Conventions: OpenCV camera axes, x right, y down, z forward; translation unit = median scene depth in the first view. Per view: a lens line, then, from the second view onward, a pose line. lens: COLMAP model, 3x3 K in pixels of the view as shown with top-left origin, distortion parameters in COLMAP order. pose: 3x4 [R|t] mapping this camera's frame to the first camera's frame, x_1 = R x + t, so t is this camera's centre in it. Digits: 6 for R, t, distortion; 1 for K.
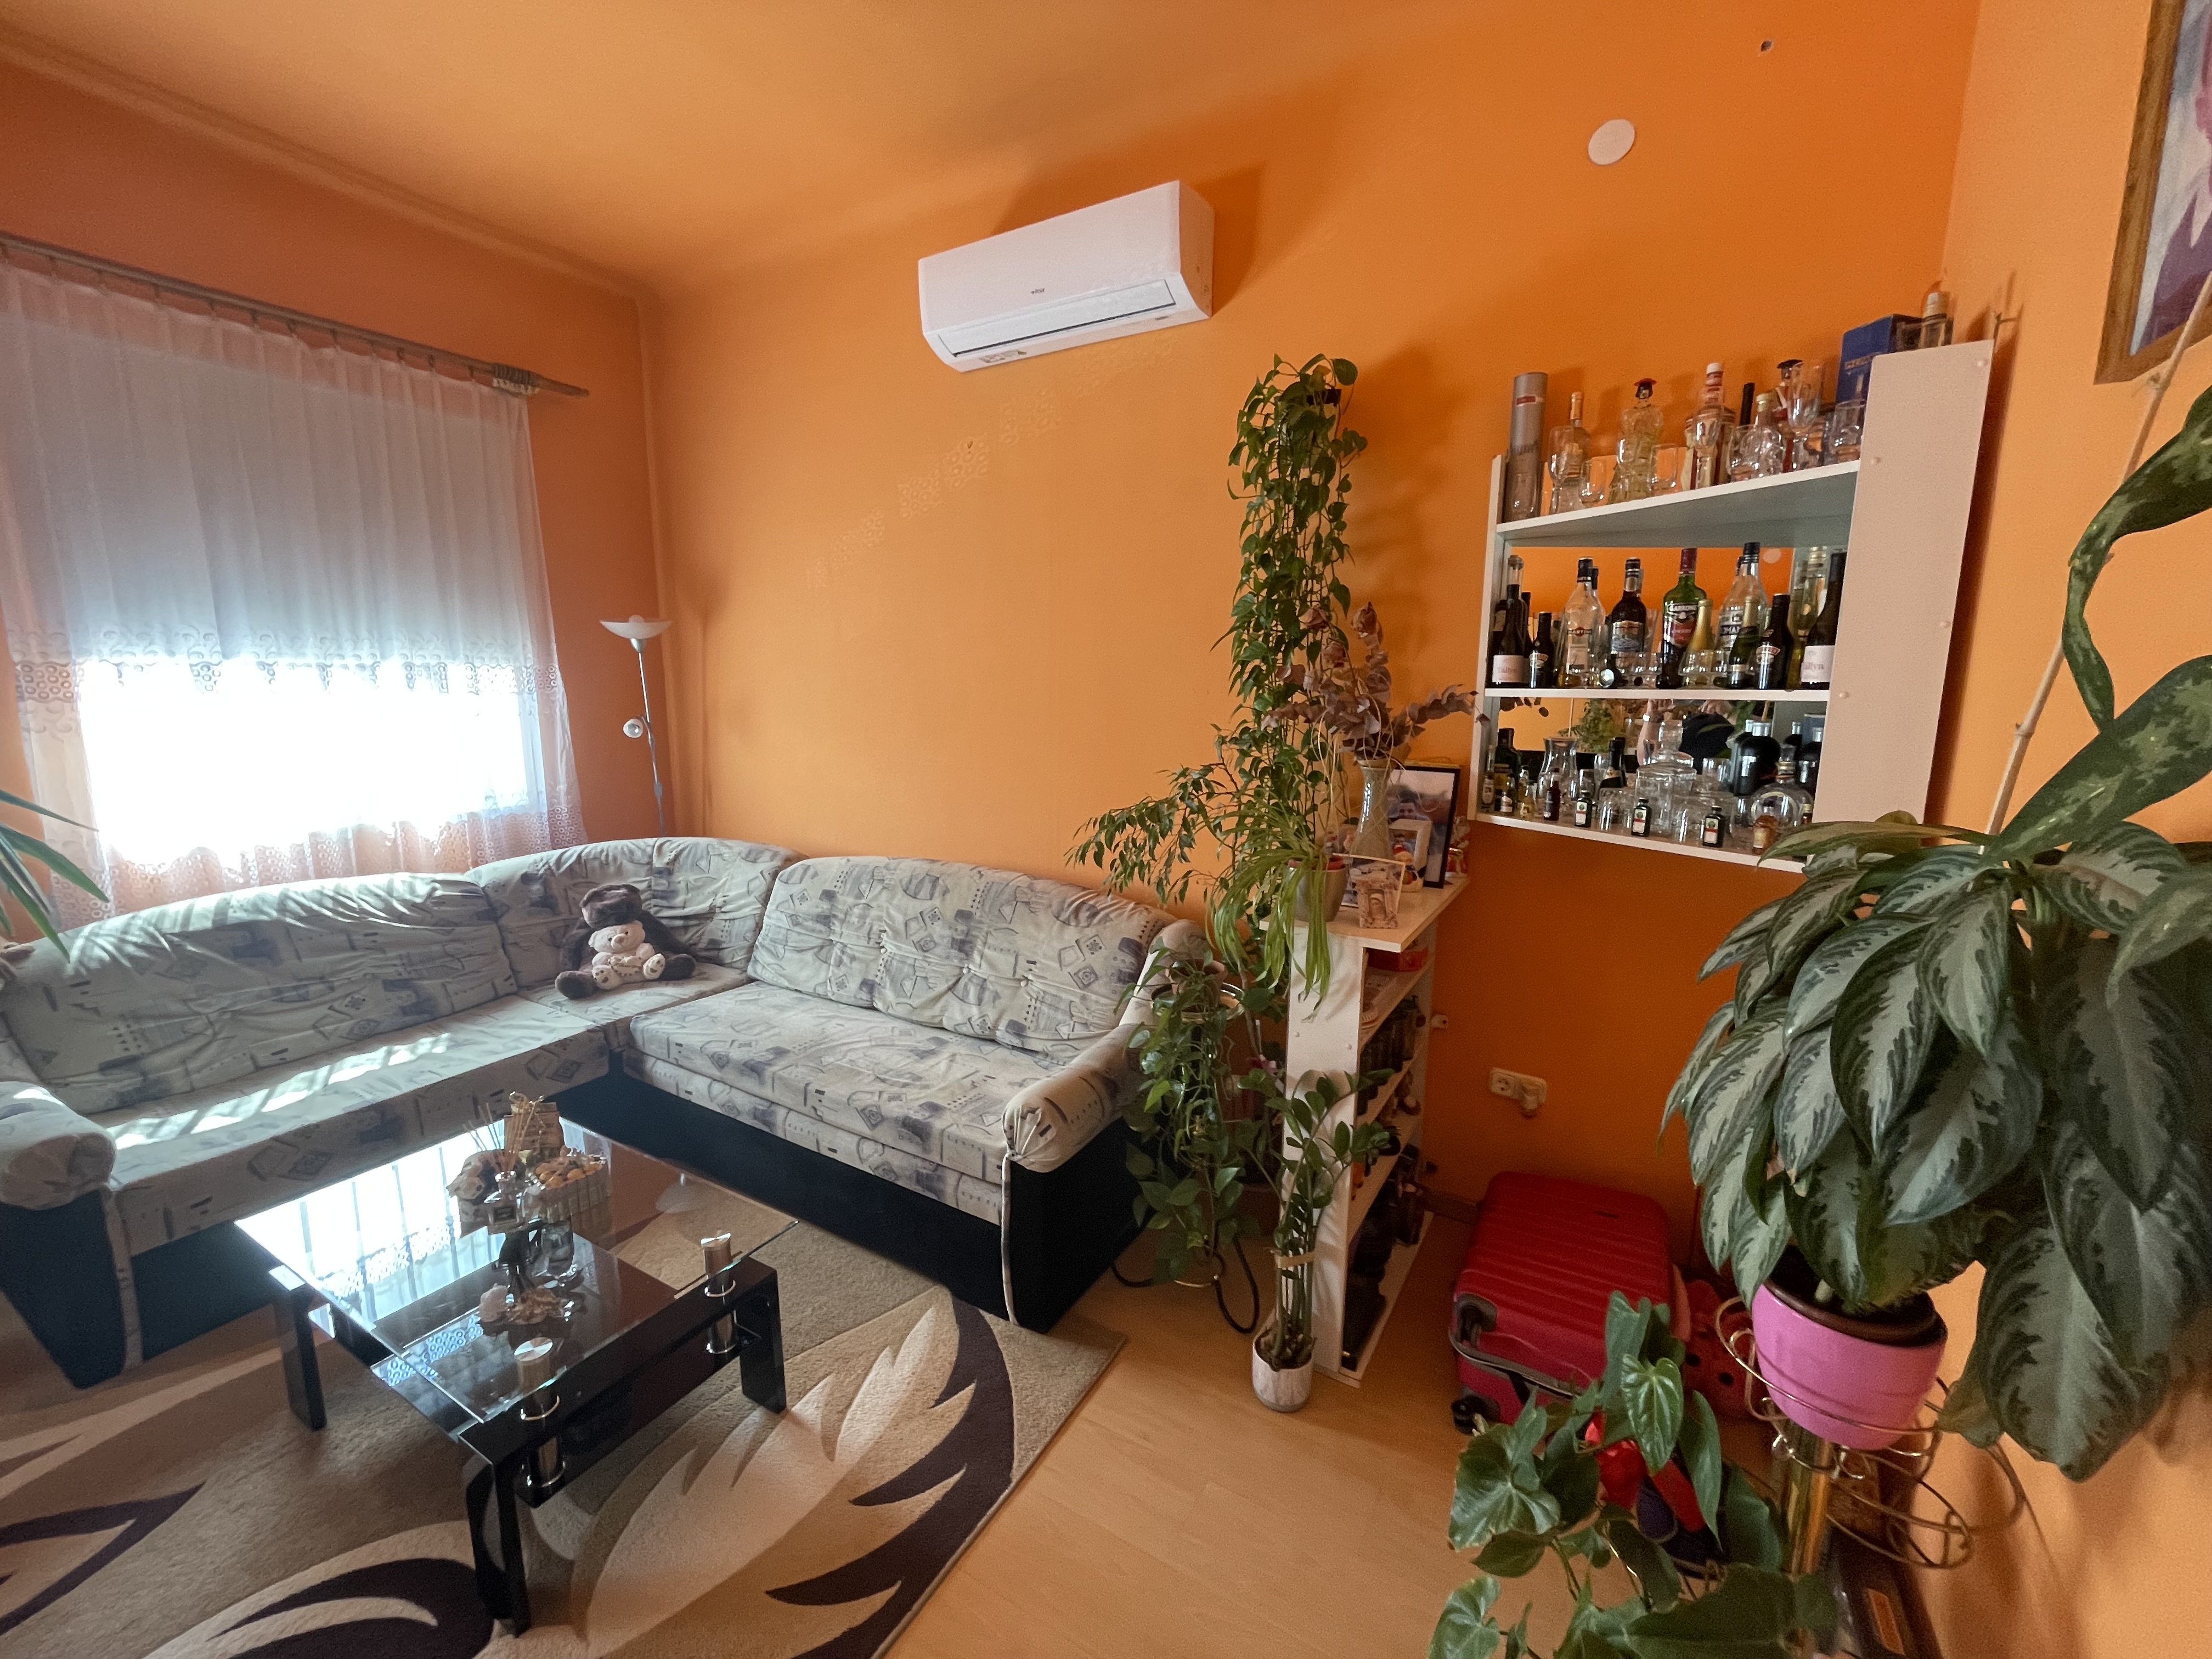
lens RADIAL K [[901.6, 0, 1110.0], [0, 901.6, 828.1], [0, 0, 1]] dist [-0.000770, -0.000253]
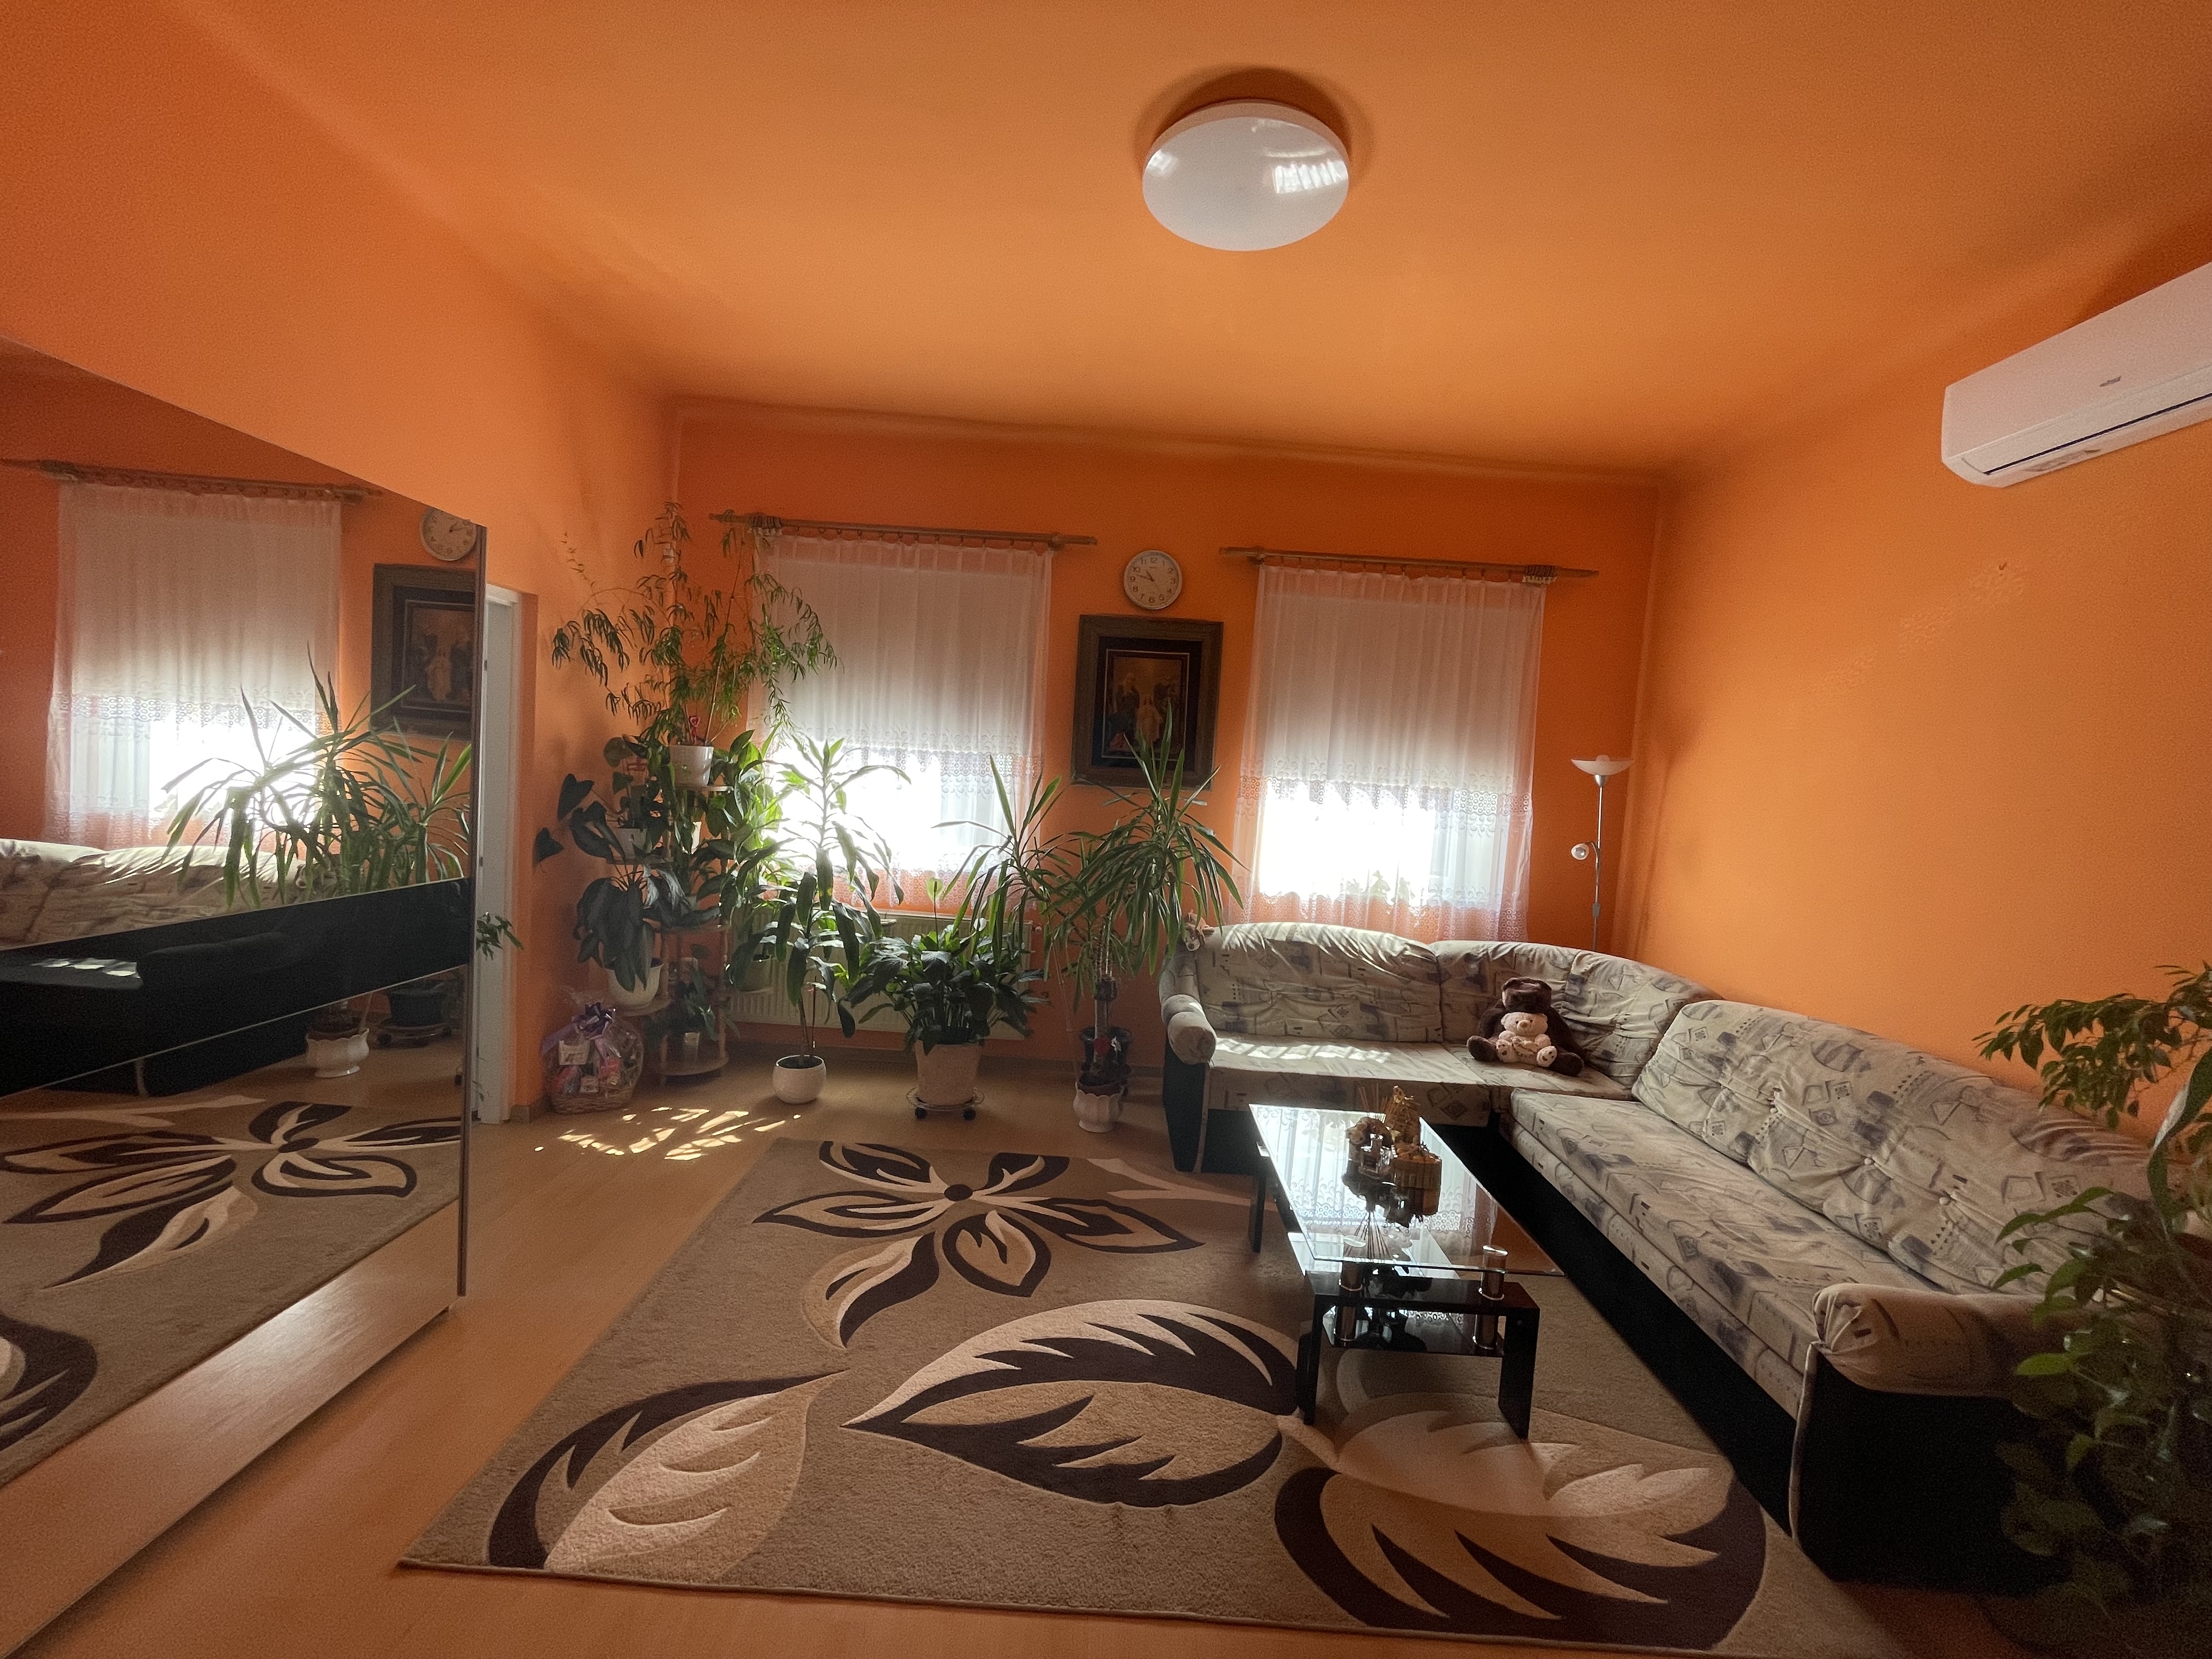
lens RADIAL K [[901.6, 0, 1110.0], [0, 901.6, 828.1], [0, 0, 1]] dist [-0.000770, -0.000253]
pose [[0.504746, 0.082126, -0.859352, 0.188862], [-0.209164, 0.977437, -0.029443, 0.023251], [0.837545, 0.194607, 0.510535, -0.110537]]
